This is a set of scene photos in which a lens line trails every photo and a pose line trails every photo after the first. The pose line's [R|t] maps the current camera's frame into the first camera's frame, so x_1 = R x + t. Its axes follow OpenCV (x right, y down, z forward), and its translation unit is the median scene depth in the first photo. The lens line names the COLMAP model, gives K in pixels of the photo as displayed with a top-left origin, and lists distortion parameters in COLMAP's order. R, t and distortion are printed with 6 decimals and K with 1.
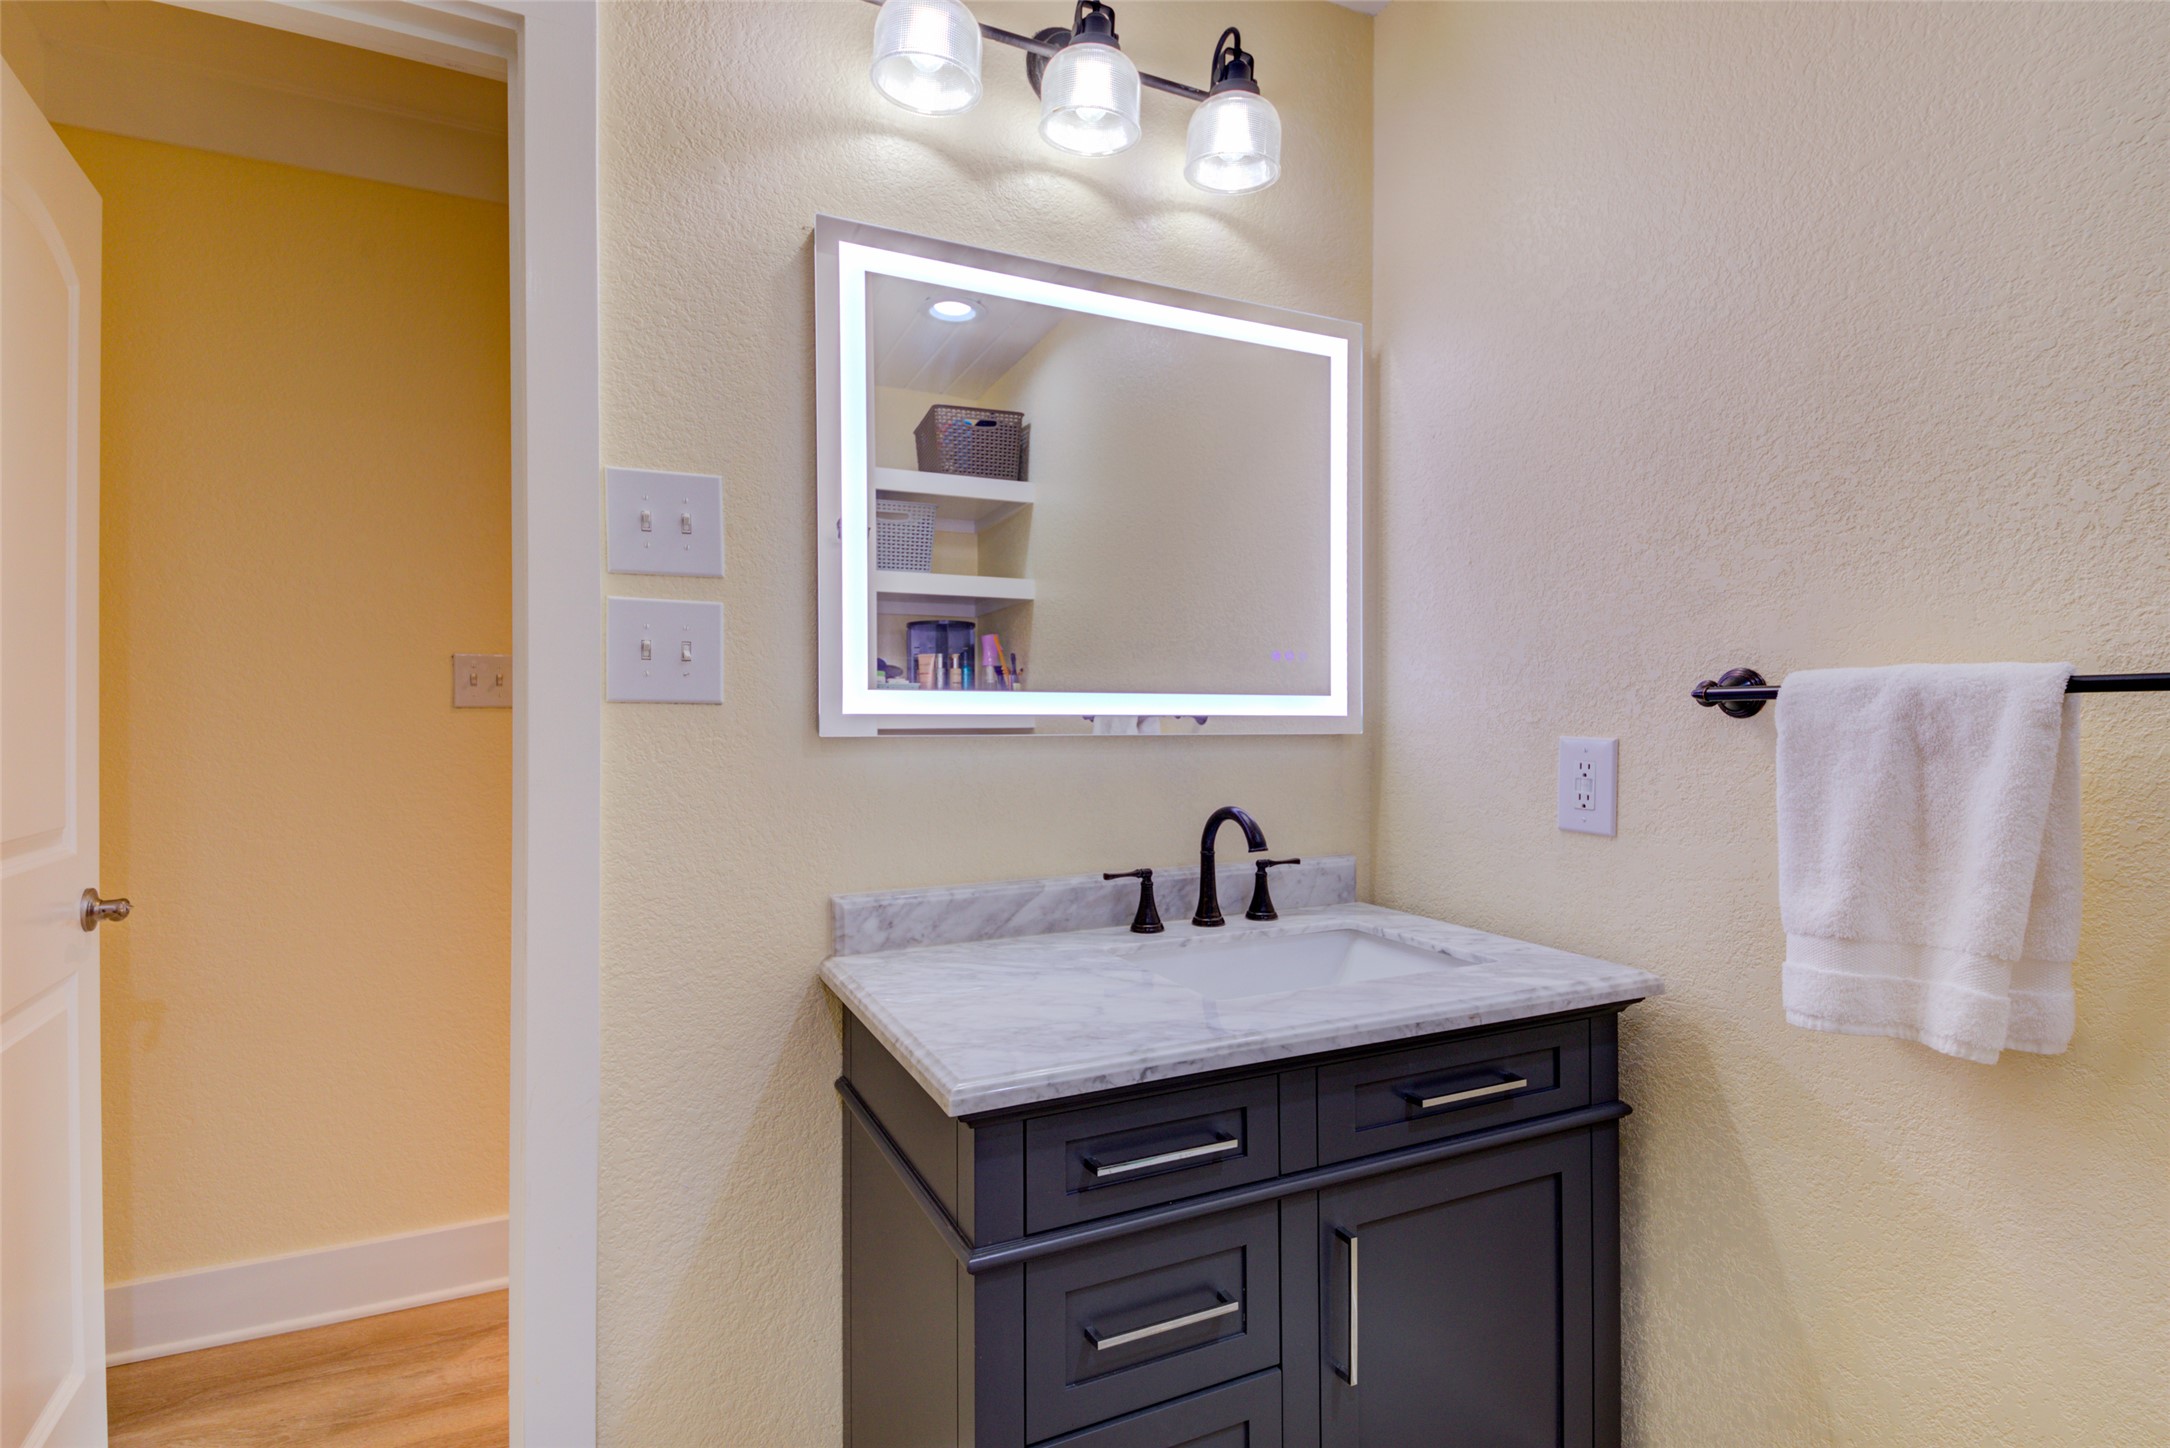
lens RADIAL K [[1069.8, 0, 1085.0], [0, 1069.8, 724.0], [0, 0, 1]] dist [-0.002233, -0.000410]
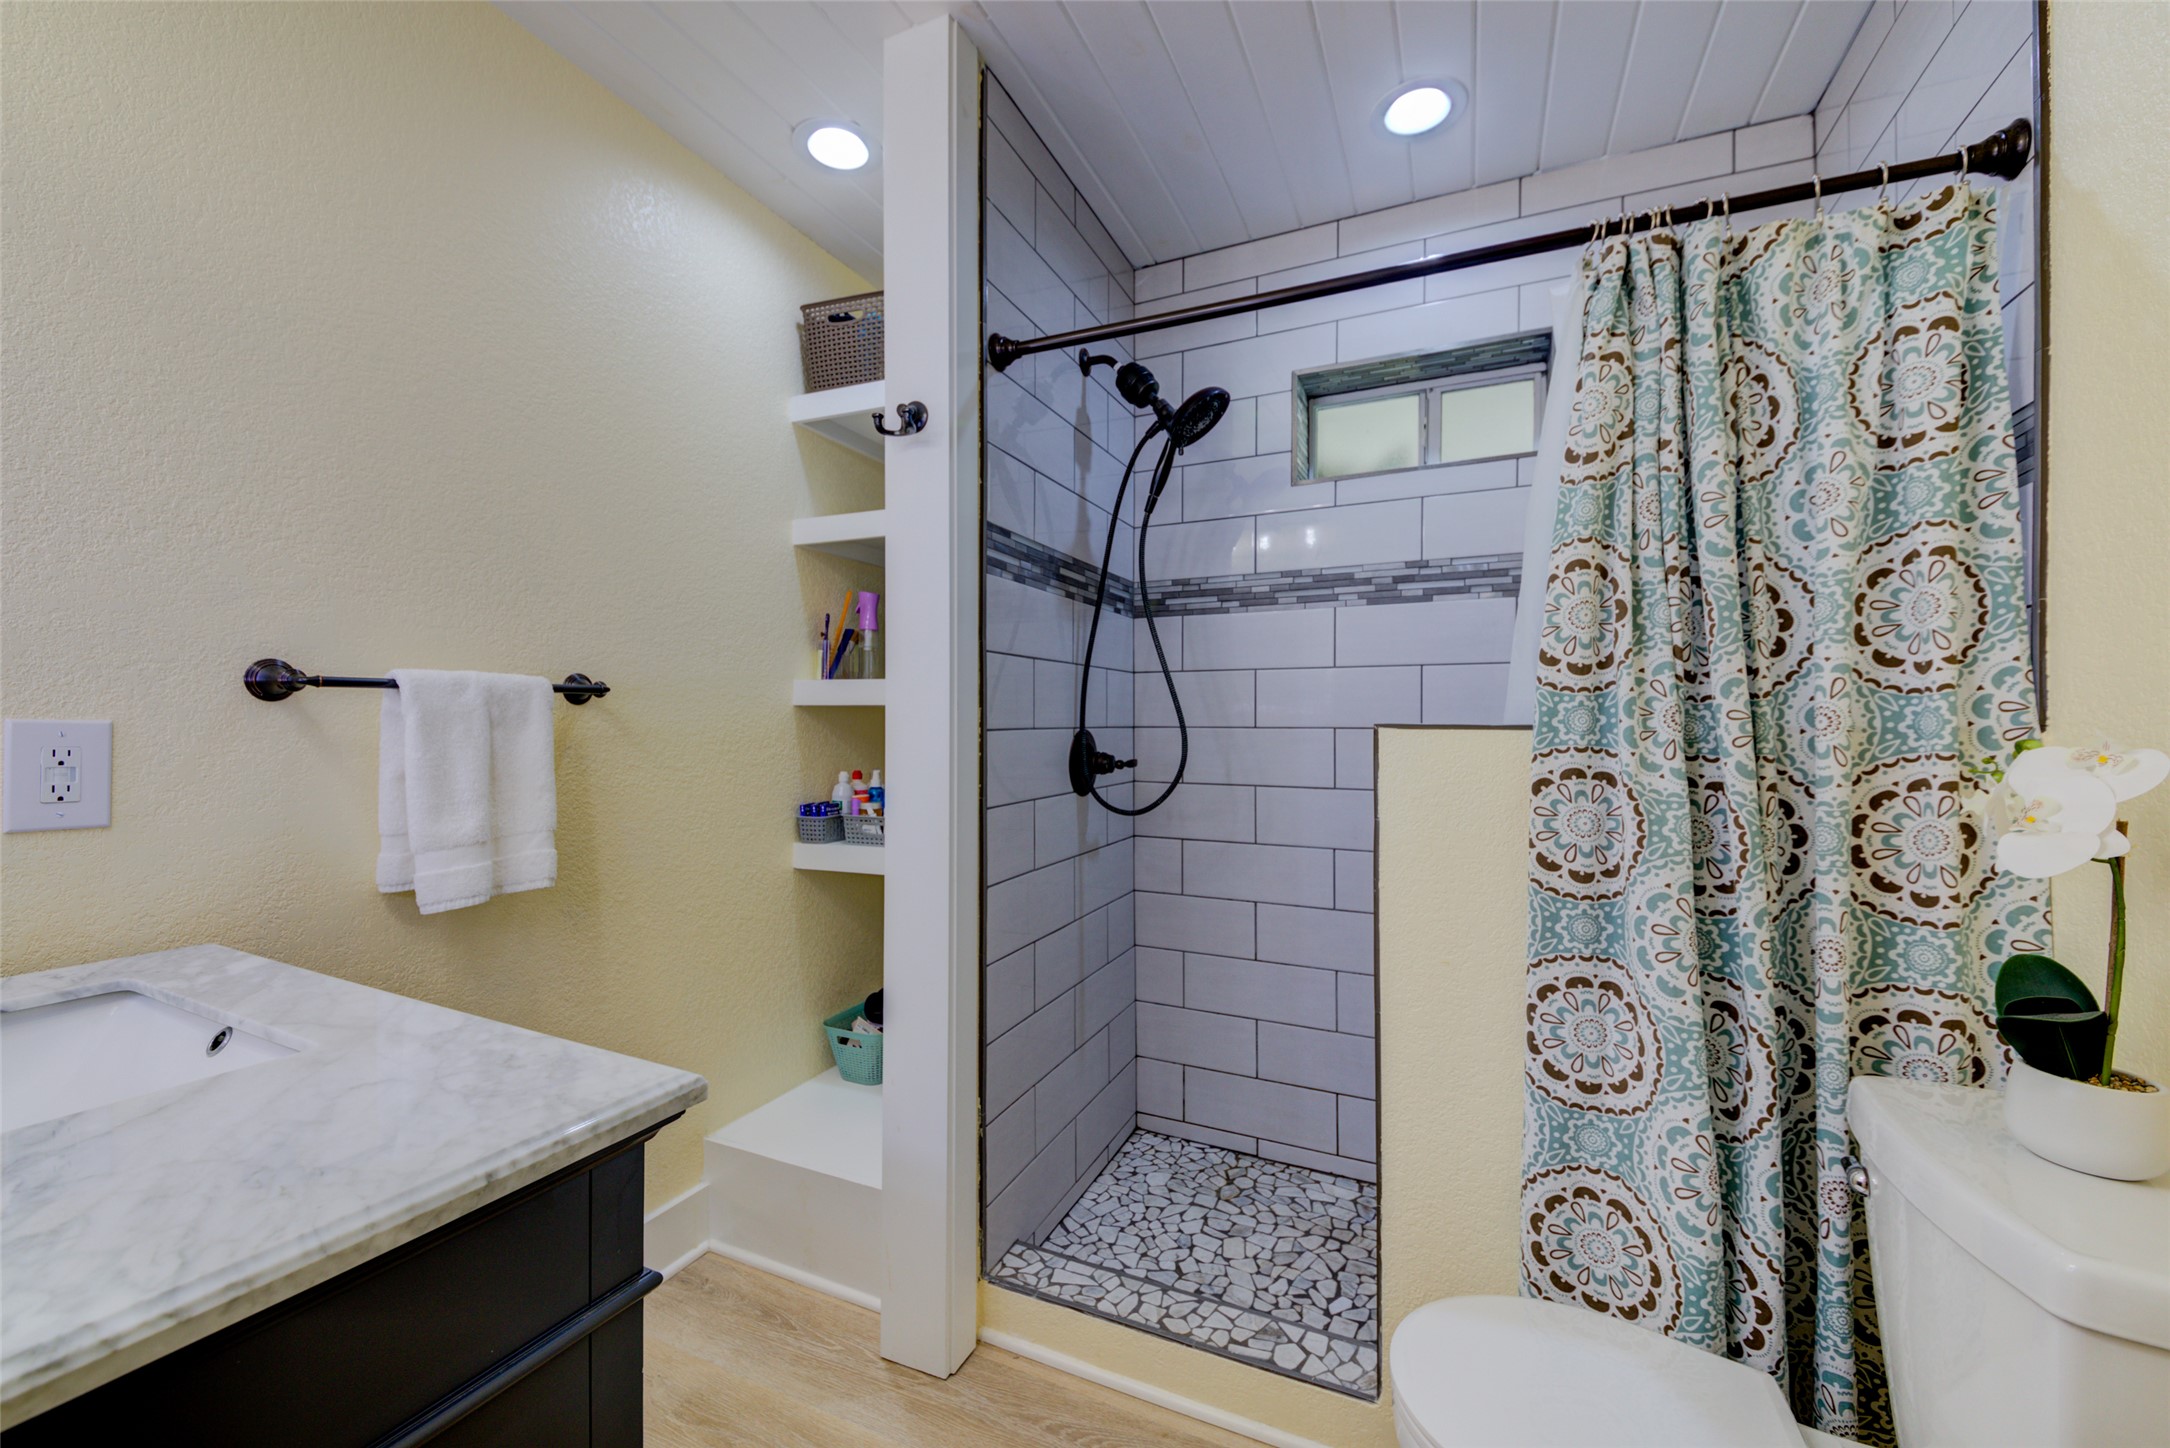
lens RADIAL K [[910.4, 0, 1085.0], [0, 910.4, 724.0], [0, 0, 1]] dist [0.000637, 0.000056]
pose [[-0.604135, -0.010920, 0.796807, -0.859697], [-0.001569, 0.999920, 0.012514, 0.006684], [-0.796881, 0.006311, -0.604104, 1.059380]]
